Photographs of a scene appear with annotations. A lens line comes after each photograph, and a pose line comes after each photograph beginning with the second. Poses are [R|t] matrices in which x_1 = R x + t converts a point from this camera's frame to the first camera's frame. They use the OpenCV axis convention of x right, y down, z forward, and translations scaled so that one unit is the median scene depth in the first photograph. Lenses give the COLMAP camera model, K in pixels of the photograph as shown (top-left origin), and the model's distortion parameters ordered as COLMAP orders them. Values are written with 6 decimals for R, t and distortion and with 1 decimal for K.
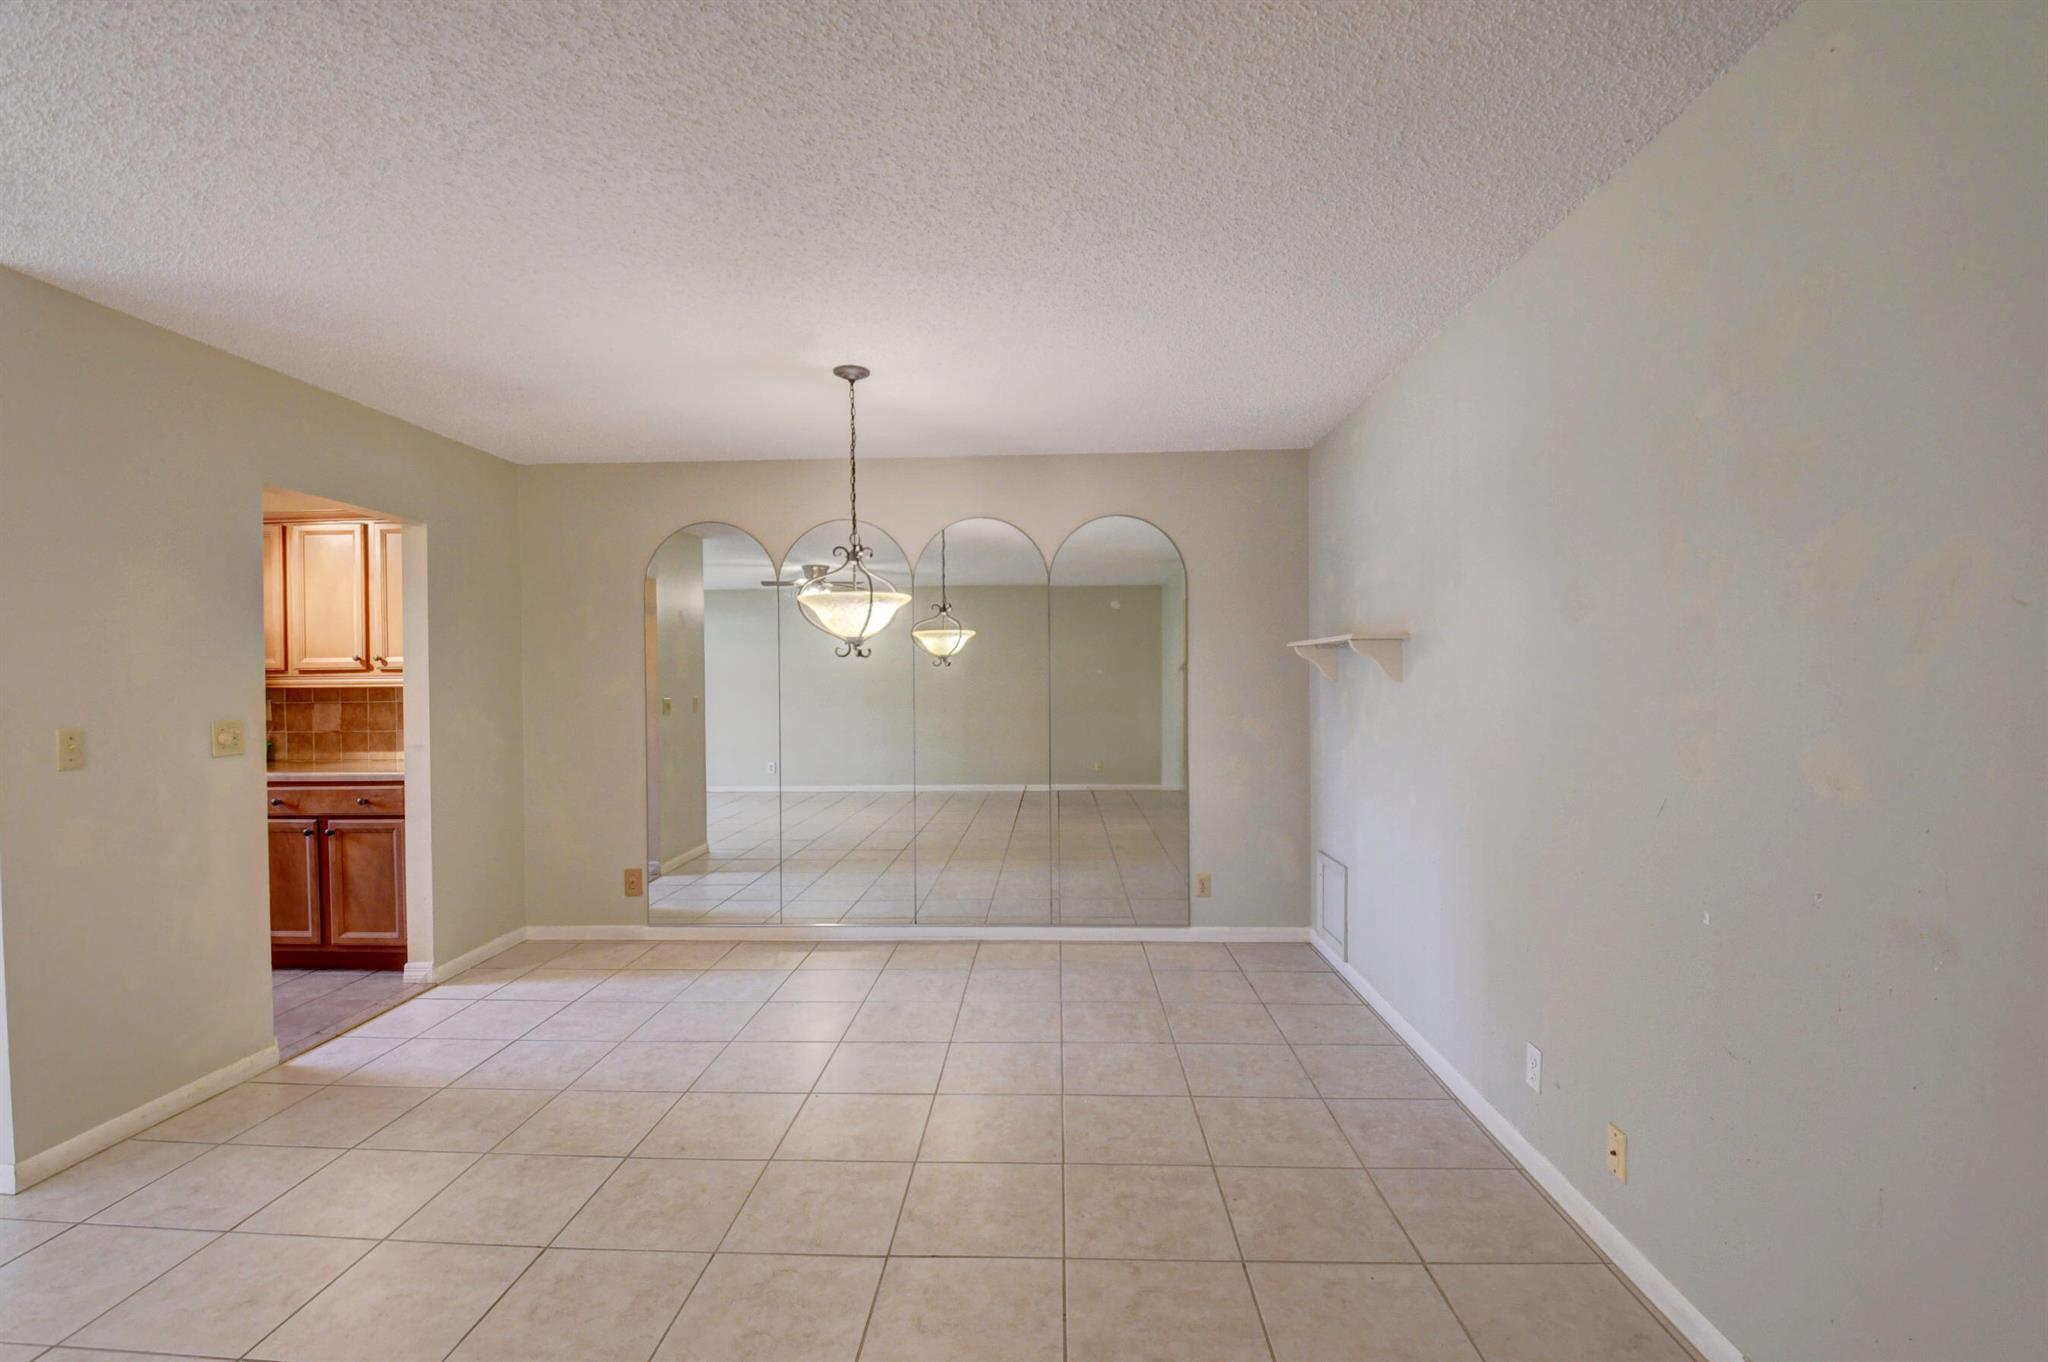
lens RADIAL K [[893.2, 0, 1022.2], [0, 893.2, 685.1], [0, 0, 1]] dist [-0.003308, -0.019144]
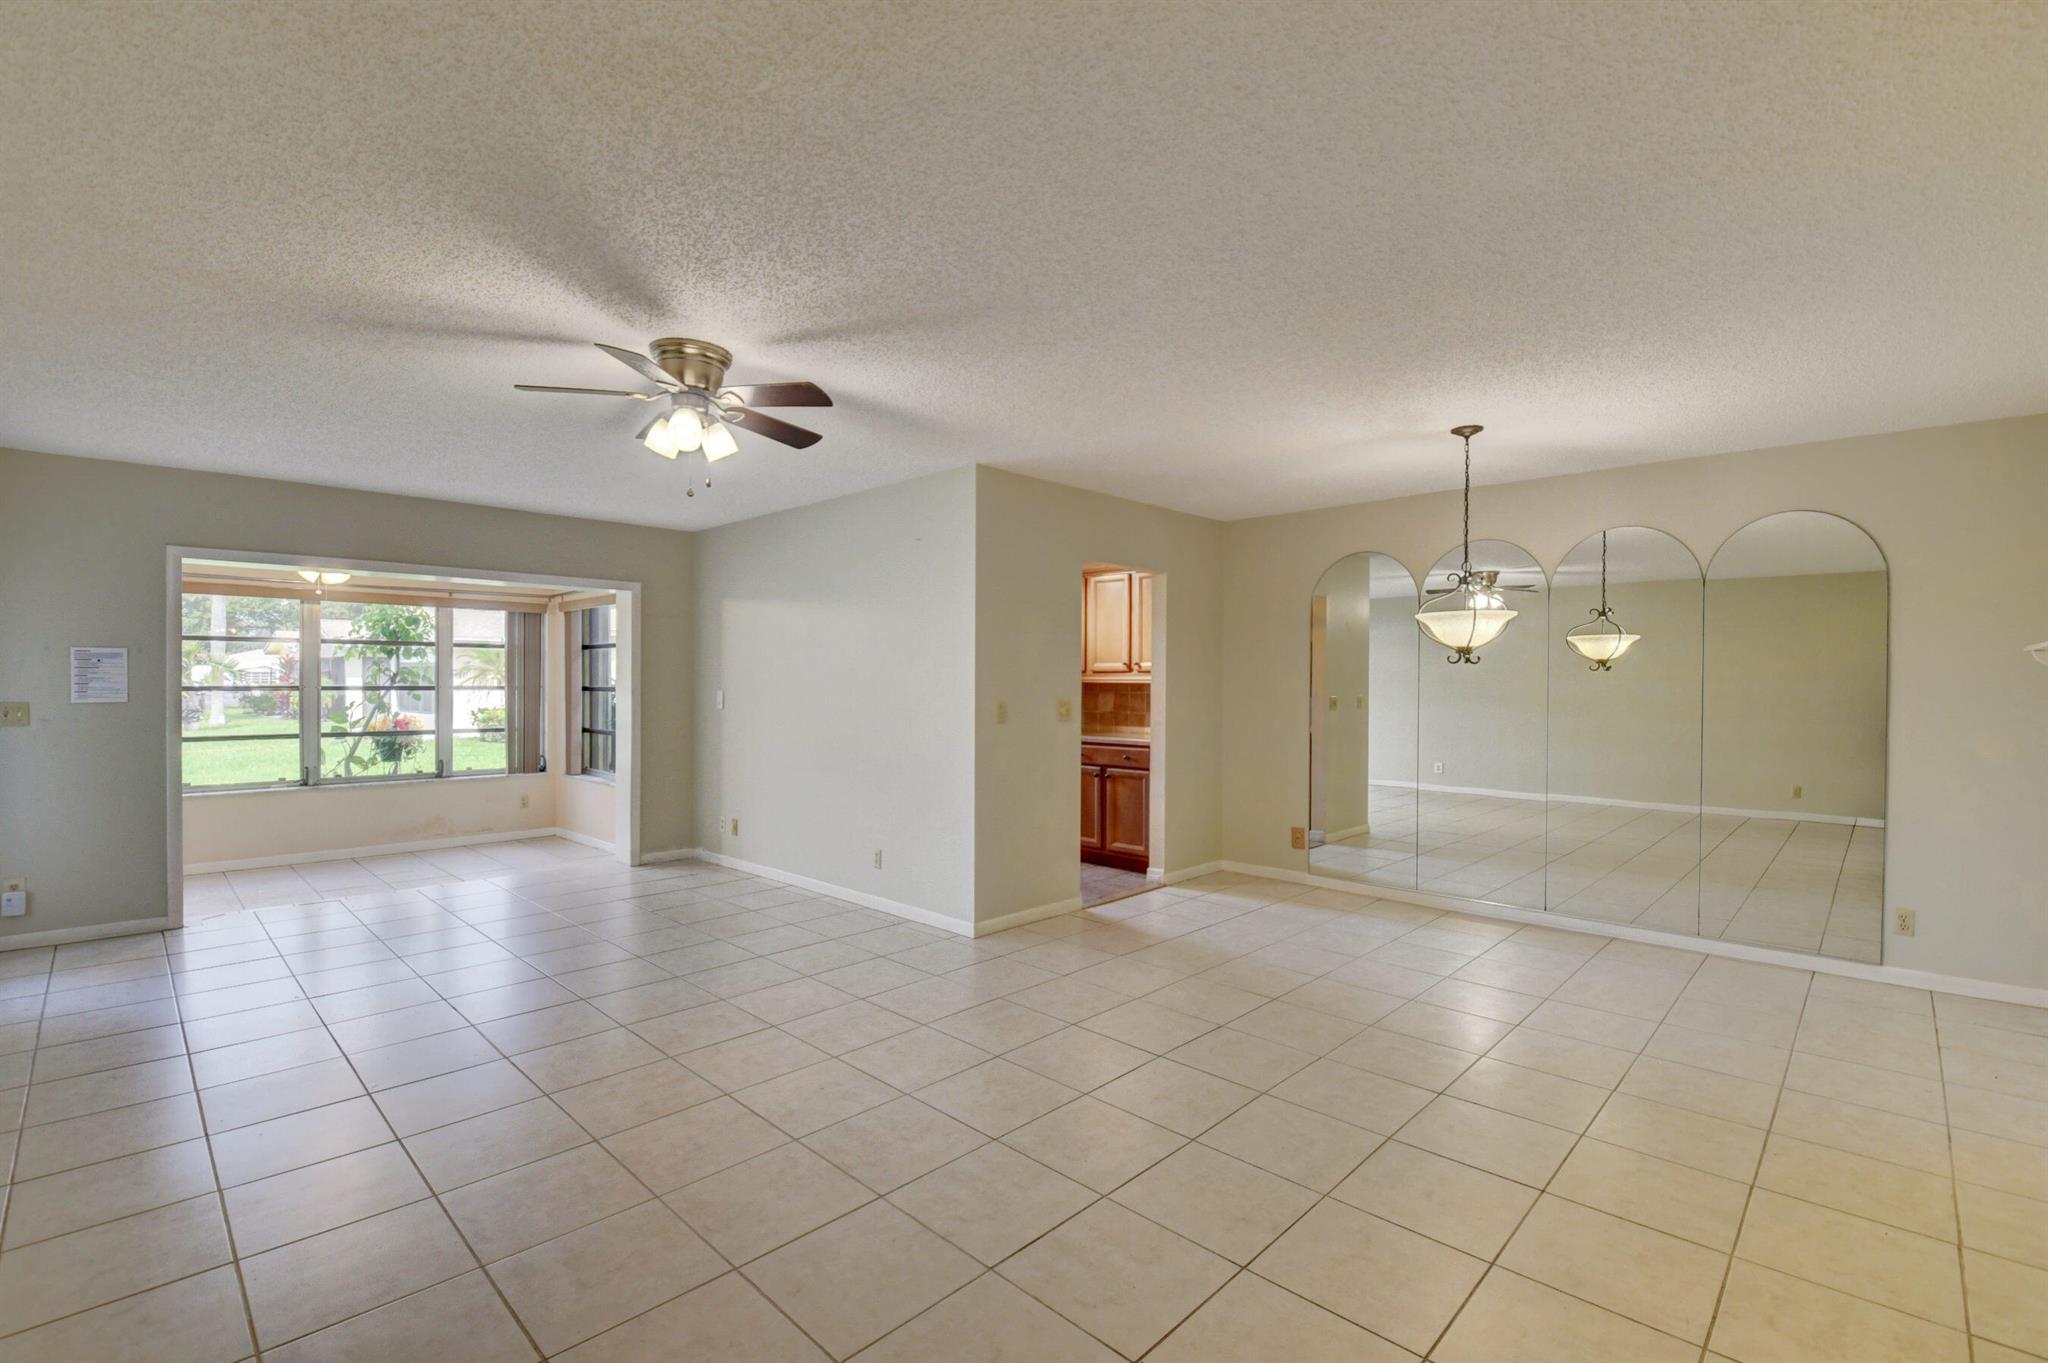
lens RADIAL K [[896.5, 0, 1033.6], [0, 896.5, 690.6], [0, 0, 1]] dist [0.019009, -0.027785]
pose [[0.746645, 0.020402, -0.664909, 0.160166], [-0.017840, 0.999784, 0.010644, 0.002666], [0.664983, 0.003915, 0.746848, -0.260470]]
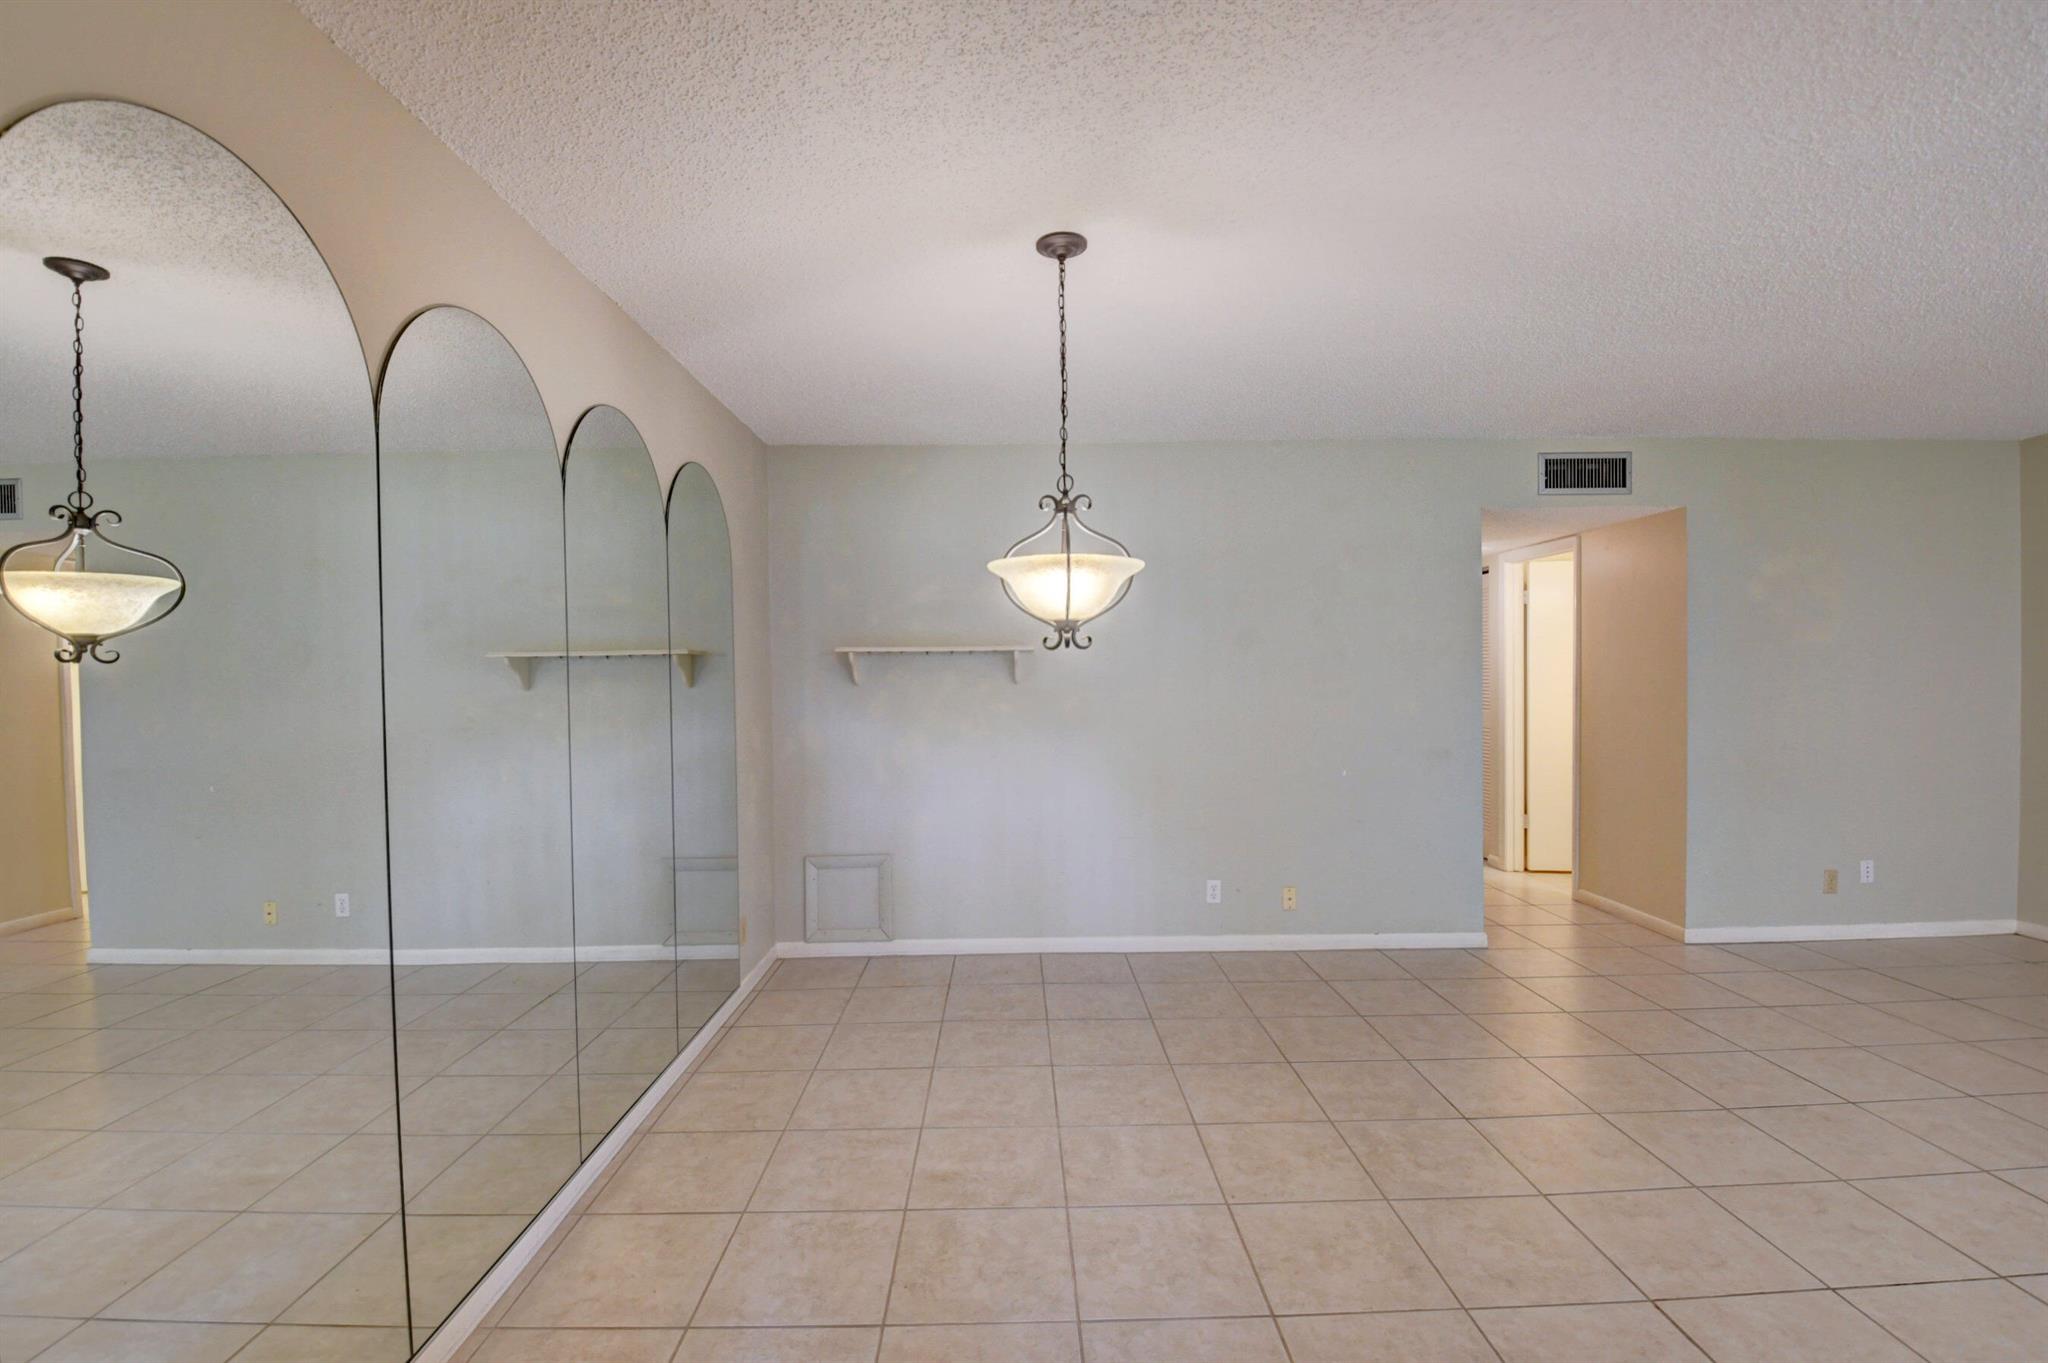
lens RADIAL K [[903.0, 0, 1022.0], [0, 903.0, 688.4], [0, 0, 1]] dist [0.018912, -0.028891]
pose [[-0.048398, -0.005532, 0.998813, -0.760008], [0.021984, 0.999737, 0.006602, -0.003323], [-0.998586, 0.022277, -0.048264, 0.897321]]
